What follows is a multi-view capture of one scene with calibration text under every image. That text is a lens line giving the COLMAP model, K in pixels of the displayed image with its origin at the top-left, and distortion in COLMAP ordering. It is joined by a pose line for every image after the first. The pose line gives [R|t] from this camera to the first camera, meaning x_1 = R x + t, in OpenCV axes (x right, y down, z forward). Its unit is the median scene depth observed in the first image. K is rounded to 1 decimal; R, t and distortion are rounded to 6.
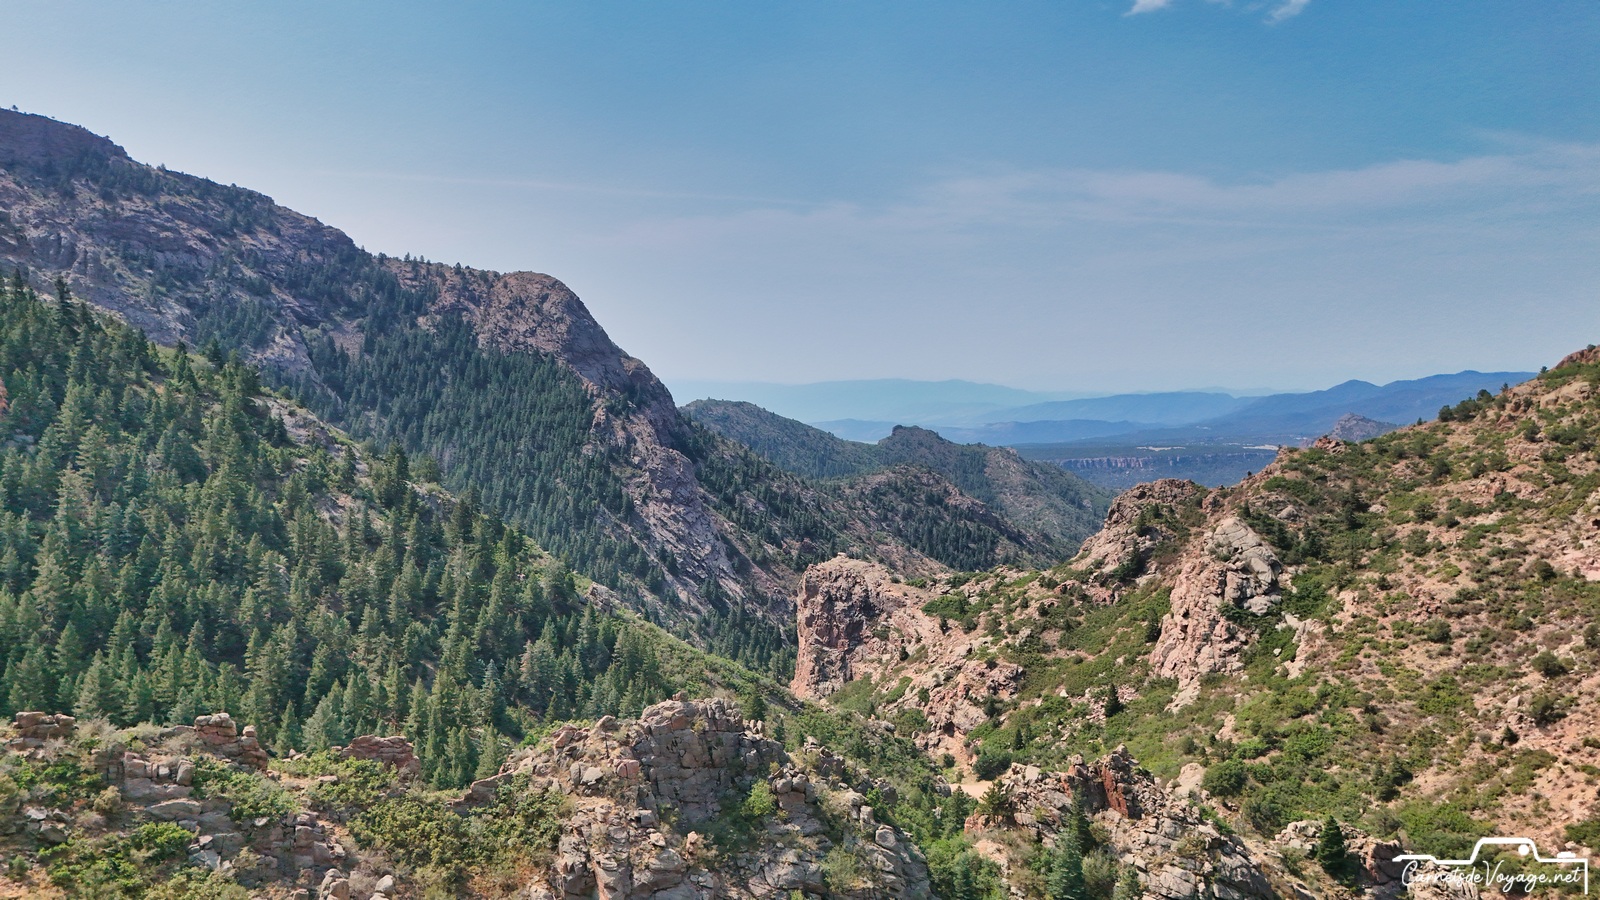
lens RADIAL K [[1176.8, 0, 801.2], [0, 1176.8, 454.0], [0, 0, 1]] dist [0.079247, -0.079338]
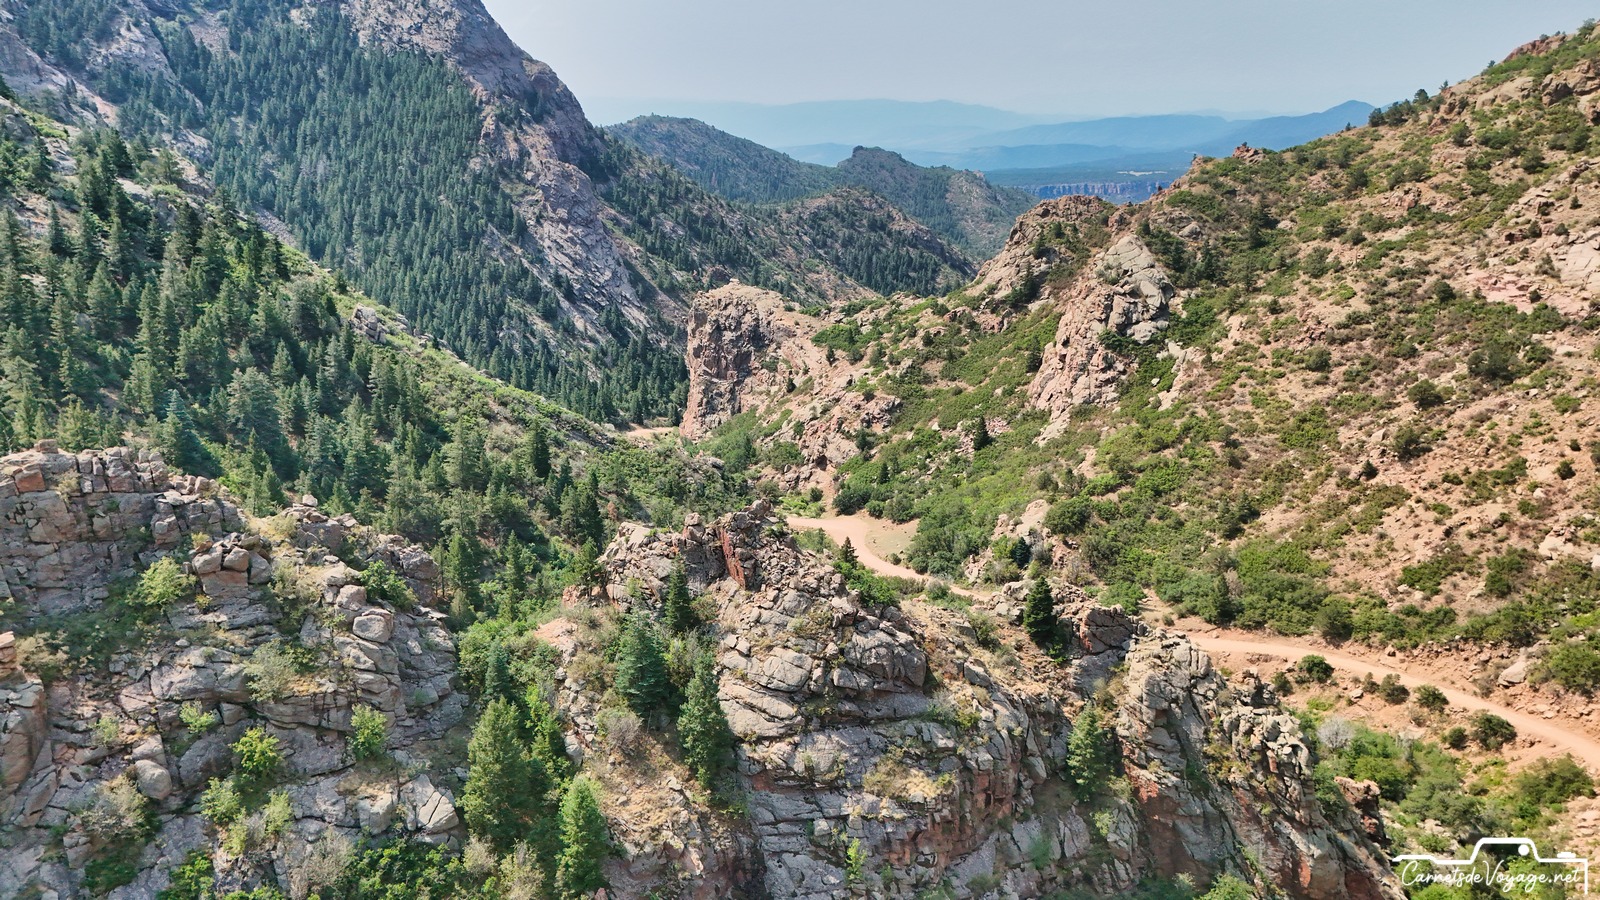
lens RADIAL K [[1176.8, 0, 801.2], [0, 1176.8, 454.0], [0, 0, 1]] dist [0.079247, -0.079338]
pose [[0.999851, 0.001062, 0.017216, 0.098786], [-0.004906, 0.974394, 0.224792, 0.013411], [-0.016536, -0.224843, 0.974255, 0.083865]]
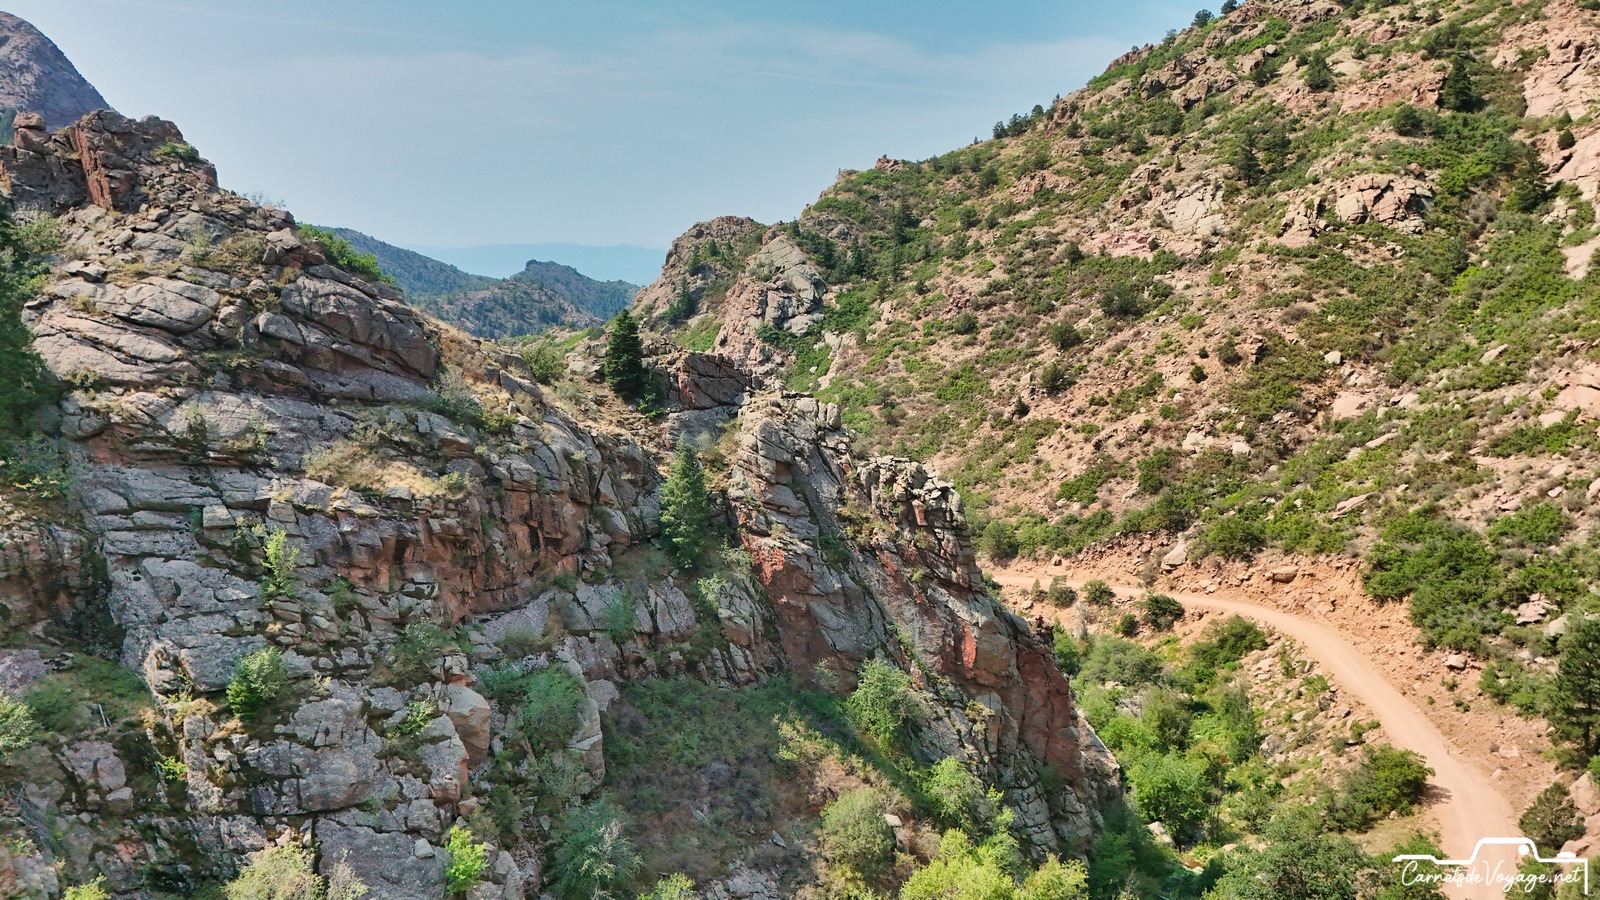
lens RADIAL K [[1176.8, 0, 801.2], [0, 1176.8, 454.0], [0, 0, 1]] dist [0.079247, -0.079338]
pose [[0.961910, -0.042350, 0.270067, 0.136849], [0.011801, 0.993439, 0.113750, 0.116835], [-0.273113, -0.106230, 0.956099, 0.140126]]
